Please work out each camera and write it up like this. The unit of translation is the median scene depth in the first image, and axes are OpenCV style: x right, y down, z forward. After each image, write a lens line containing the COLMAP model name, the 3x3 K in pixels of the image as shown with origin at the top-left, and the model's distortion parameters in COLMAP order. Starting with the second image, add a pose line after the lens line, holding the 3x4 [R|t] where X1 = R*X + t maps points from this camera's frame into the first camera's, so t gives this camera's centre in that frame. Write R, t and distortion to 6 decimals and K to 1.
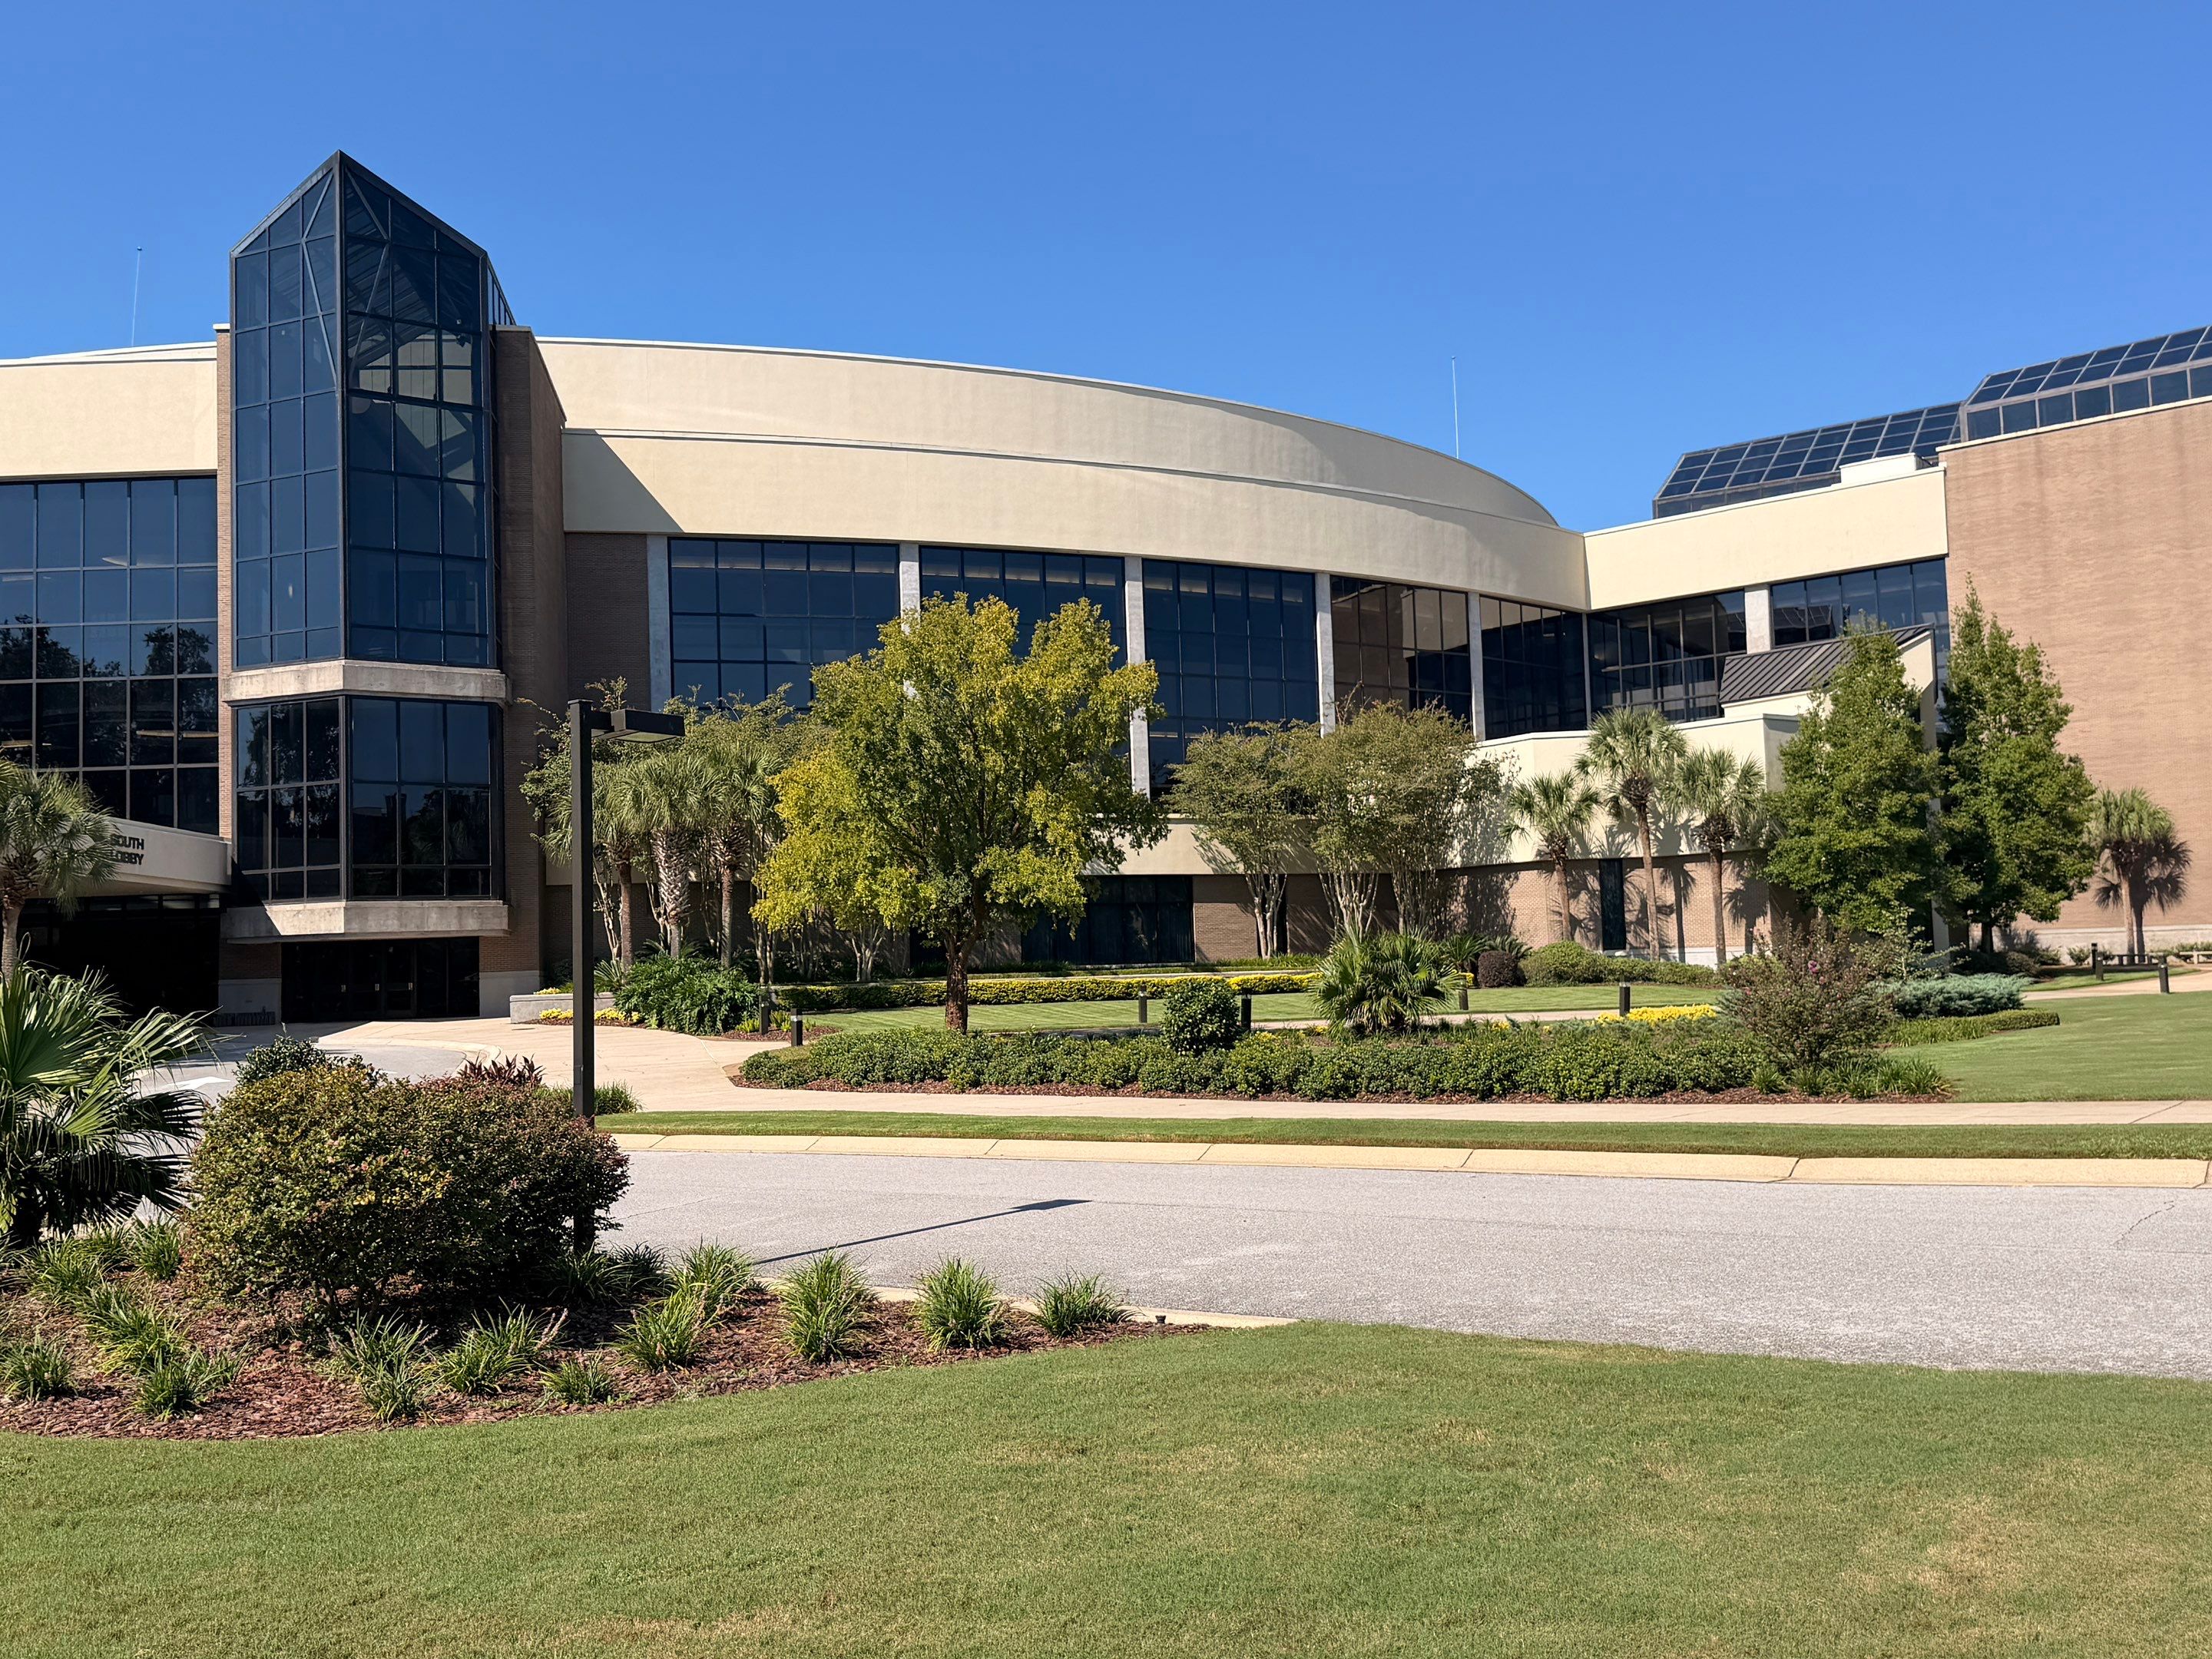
lens RADIAL K [[1955.7, 0, 1092.9], [0, 1955.7, 838.8], [0, 0, 1]] dist [0.162331, -0.323778]
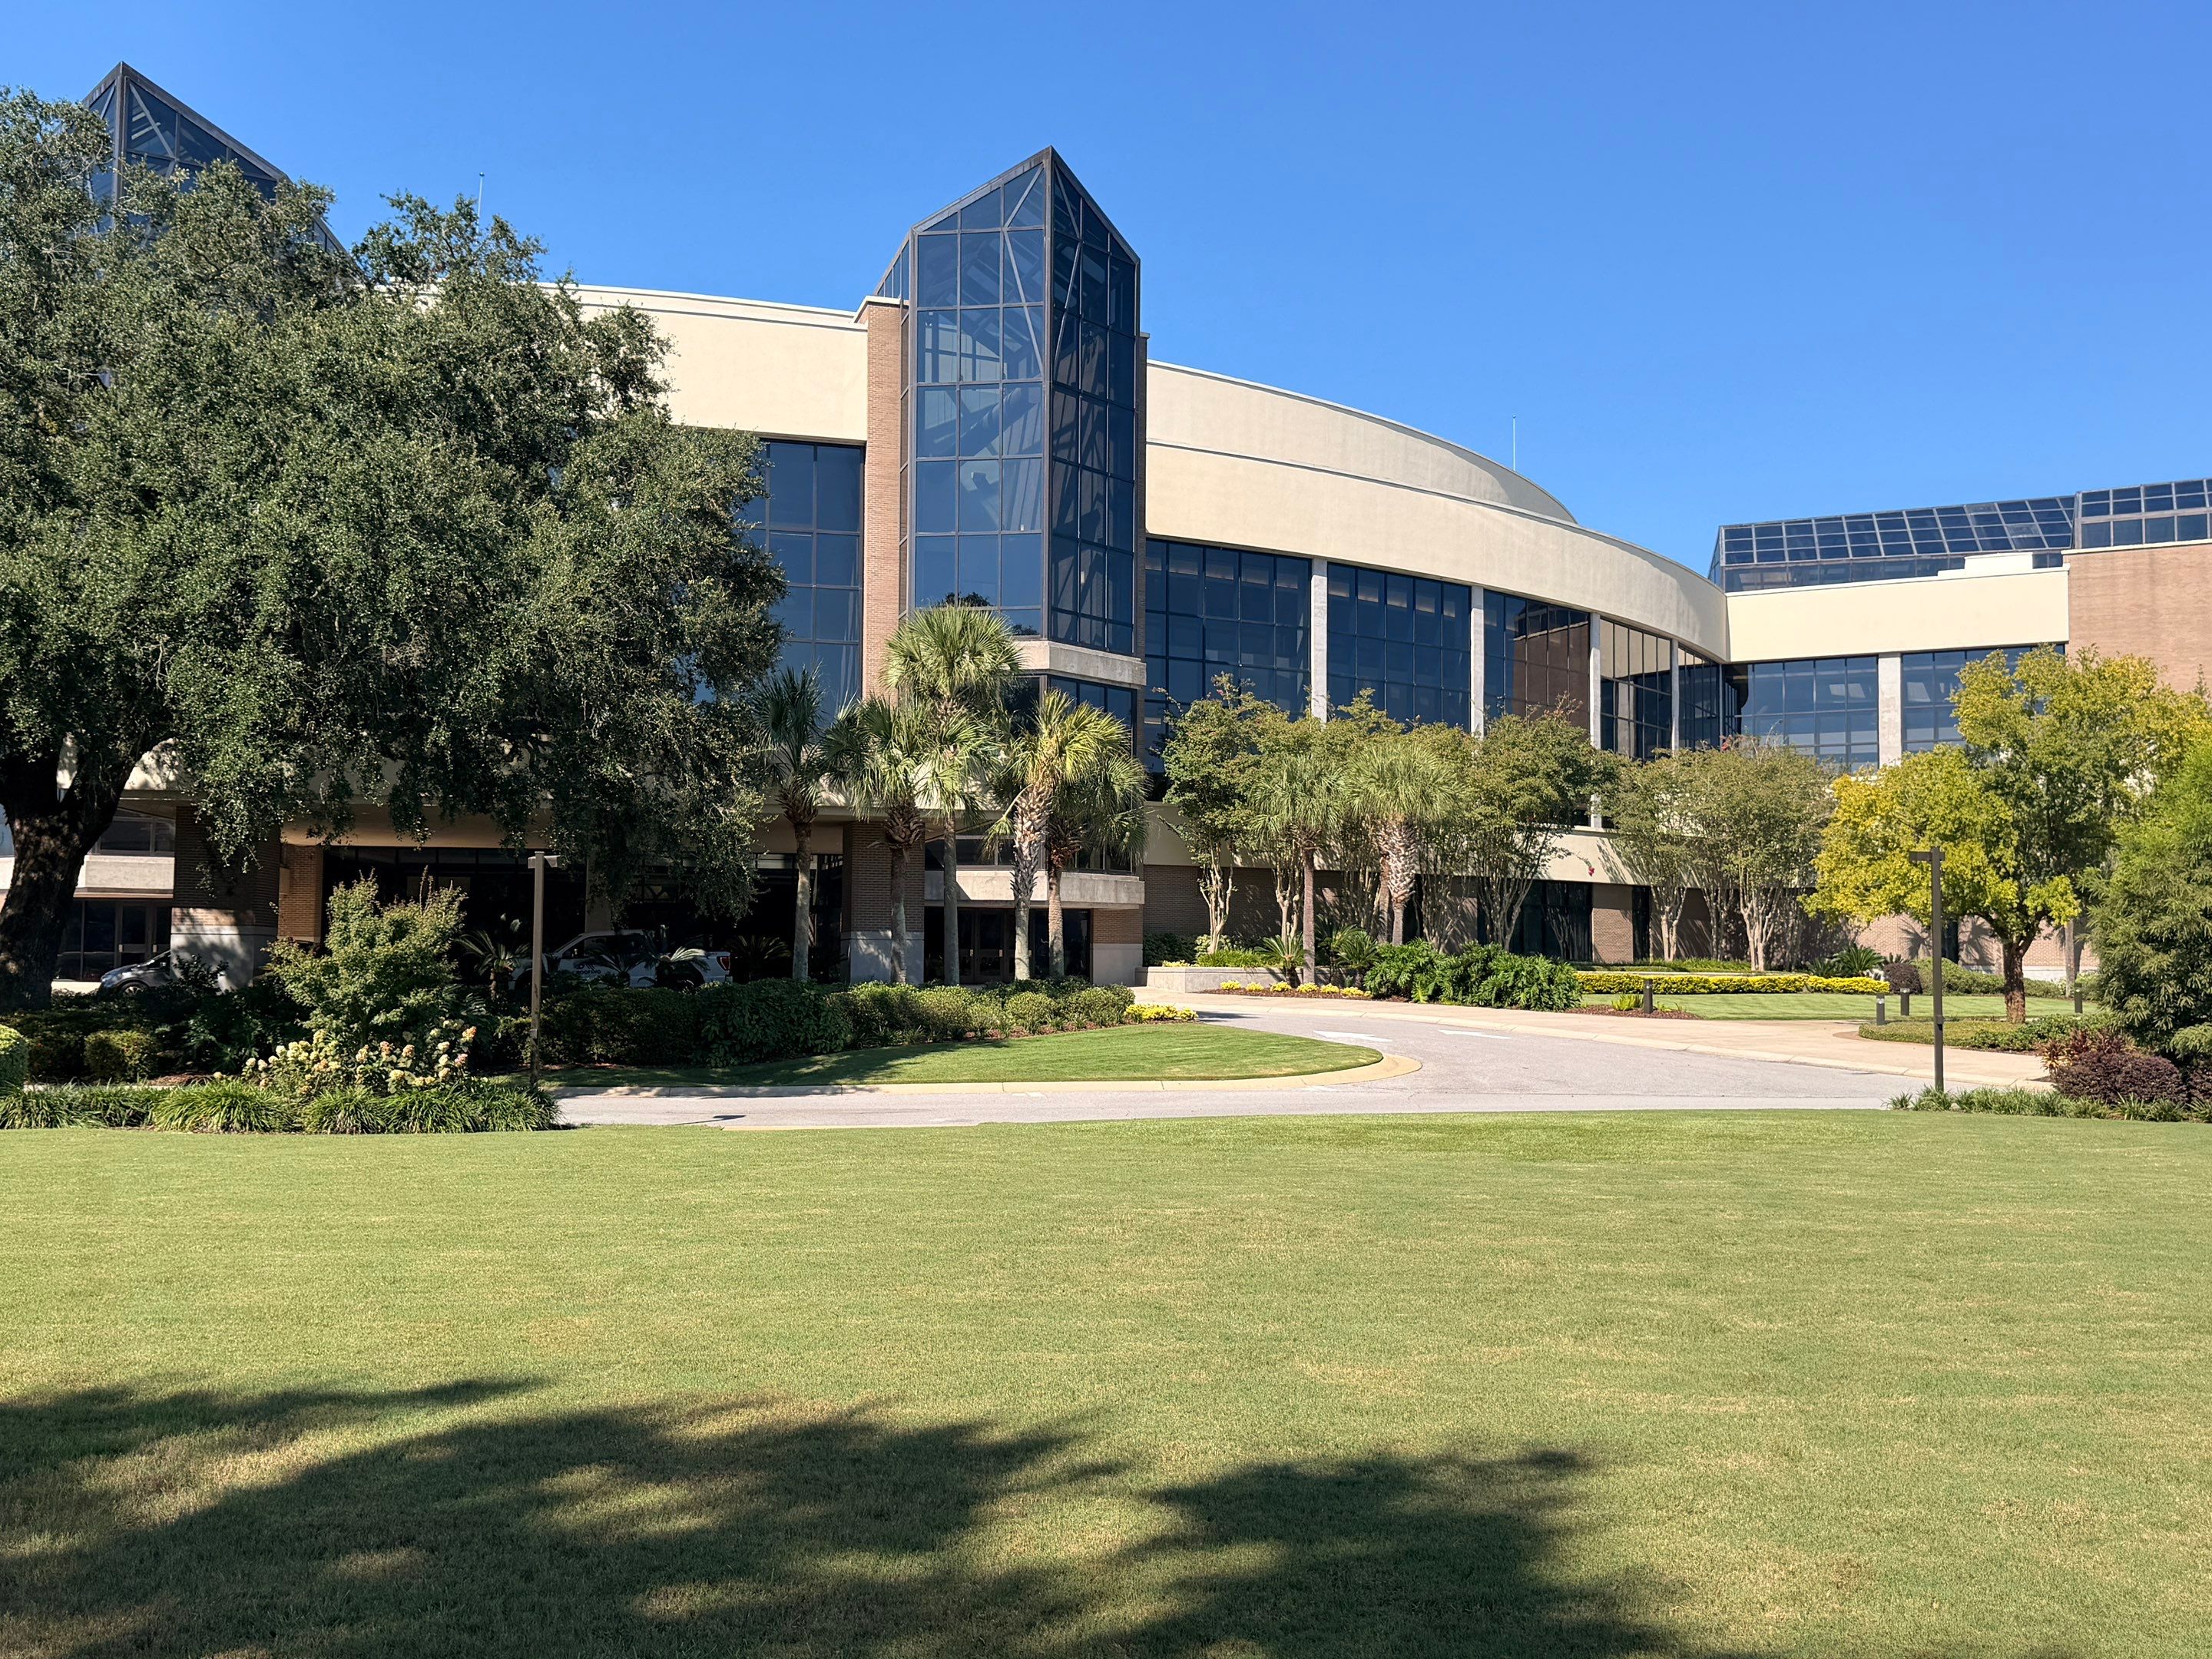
lens RADIAL K [[1955.1, 0, 1136.5], [0, 1955.1, 836.7], [0, 0, 1]] dist [0.165713, -0.339853]
pose [[0.965441, 0.054094, 0.254946, -0.411865], [-0.053634, 0.998522, -0.008761, 0.013852], [-0.255043, -0.005216, 0.966916, -0.007171]]
